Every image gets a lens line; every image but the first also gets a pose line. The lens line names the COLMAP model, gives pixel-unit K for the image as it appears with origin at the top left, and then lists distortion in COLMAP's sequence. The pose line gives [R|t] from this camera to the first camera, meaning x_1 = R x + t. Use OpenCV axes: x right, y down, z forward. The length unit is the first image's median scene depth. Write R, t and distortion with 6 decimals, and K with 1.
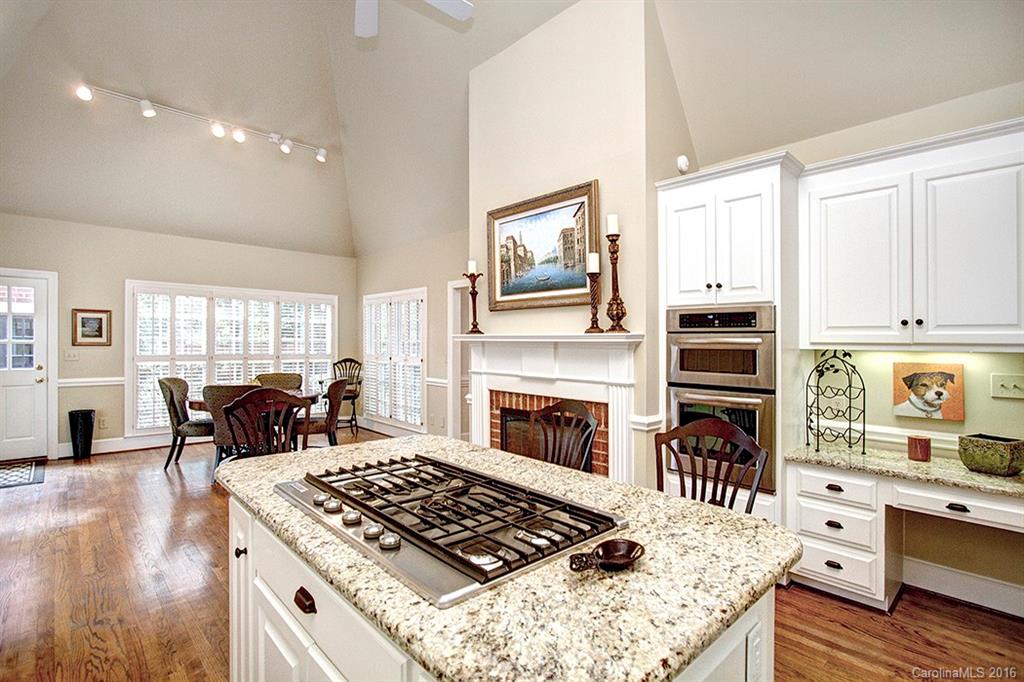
lens RADIAL K [[486.2, 0, 511.9], [0, 486.2, 341.1], [0, 0, 1]] dist [-0.001247, -0.000395]
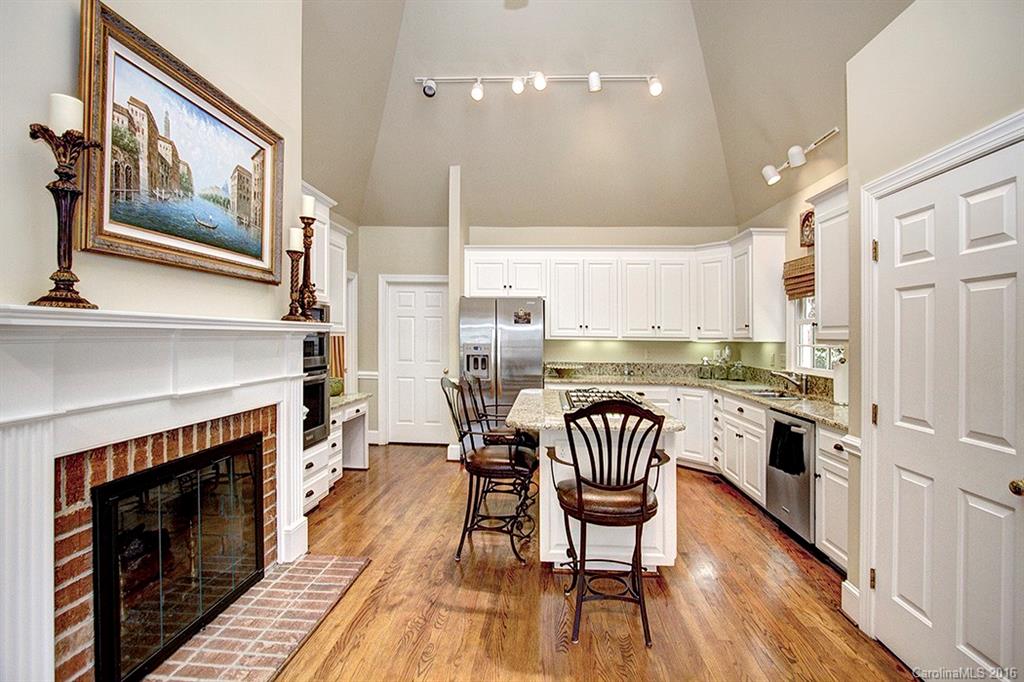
lens RADIAL K [[486.2, 0, 513.9], [0, 486.2, 336.0], [0, 0, 1]] dist [-0.001247, -0.000395]
pose [[-0.680940, -0.000994, 0.732339, -0.612340], [0.000617, 0.999998, 0.001930, 0.007205], [-0.732339, 0.001766, -0.680938, 1.103239]]
